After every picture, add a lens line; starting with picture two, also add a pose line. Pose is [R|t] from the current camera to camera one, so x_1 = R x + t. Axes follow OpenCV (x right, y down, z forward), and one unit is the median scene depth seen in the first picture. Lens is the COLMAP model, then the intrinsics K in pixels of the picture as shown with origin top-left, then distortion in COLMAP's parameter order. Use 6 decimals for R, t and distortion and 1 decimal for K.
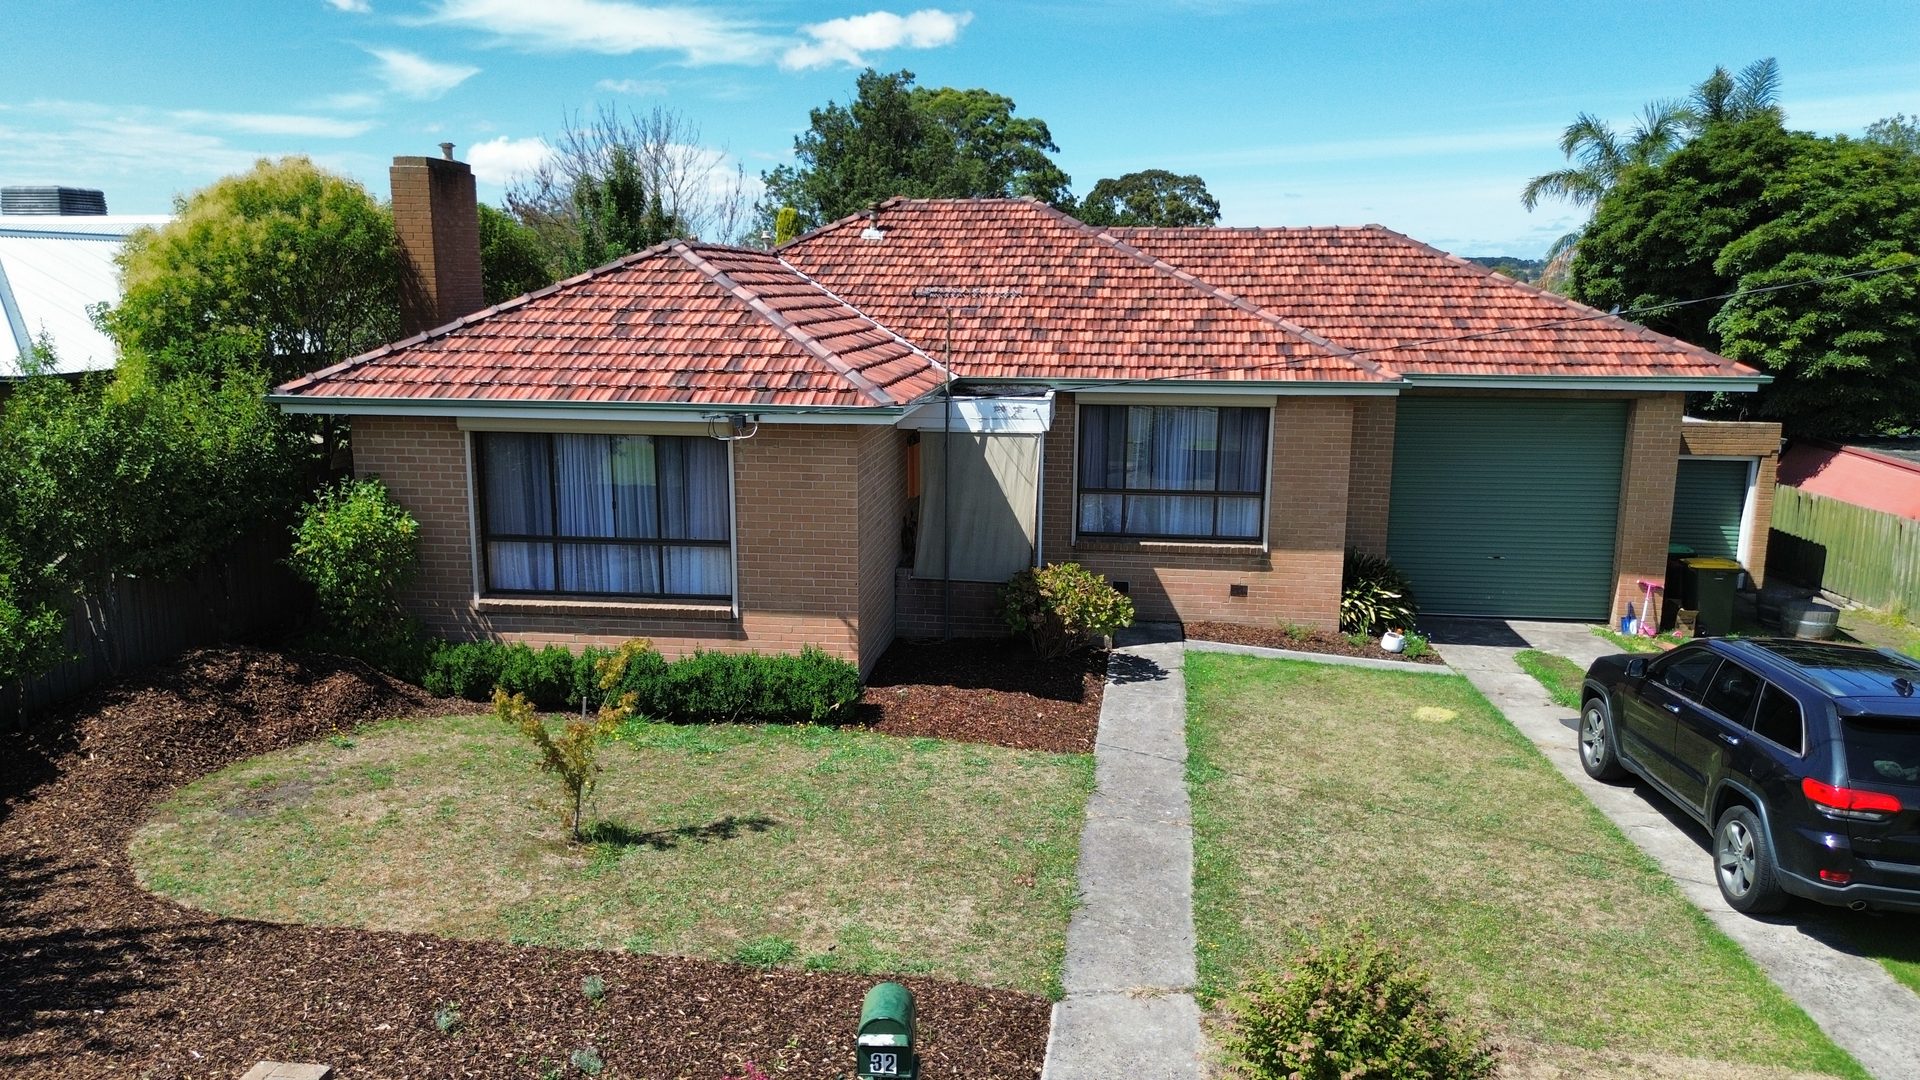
lens RADIAL K [[1368.3, 0, 968.5], [0, 1368.3, 544.2], [0, 0, 1]] dist [0.057263, -0.060809]
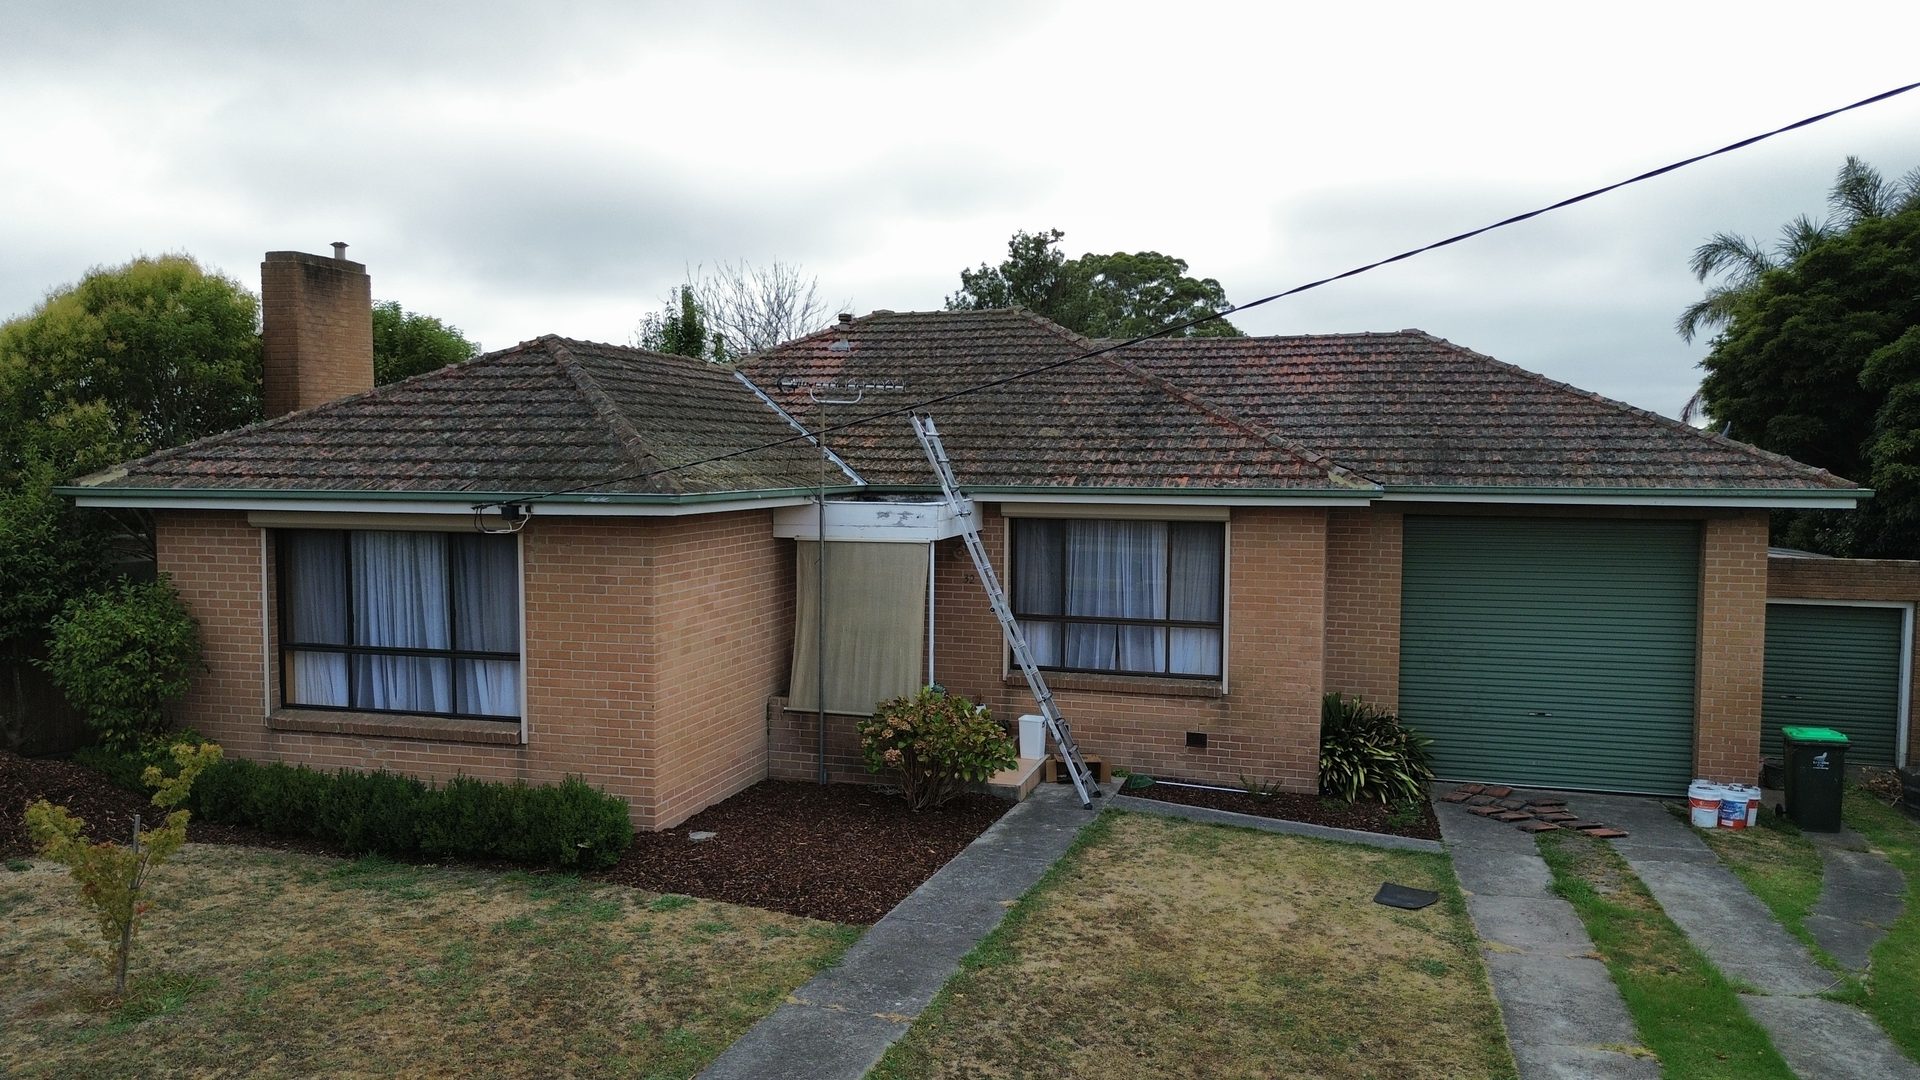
lens RADIAL K [[1368.3, 0, 968.5], [0, 1368.3, 544.2], [0, 0, 1]] dist [0.057263, -0.060809]
pose [[0.986091, 0.008772, -0.165974, 0.200973], [-0.029409, 0.992058, -0.122298, 0.021831], [0.163583, 0.125479, 0.978517, 0.145207]]
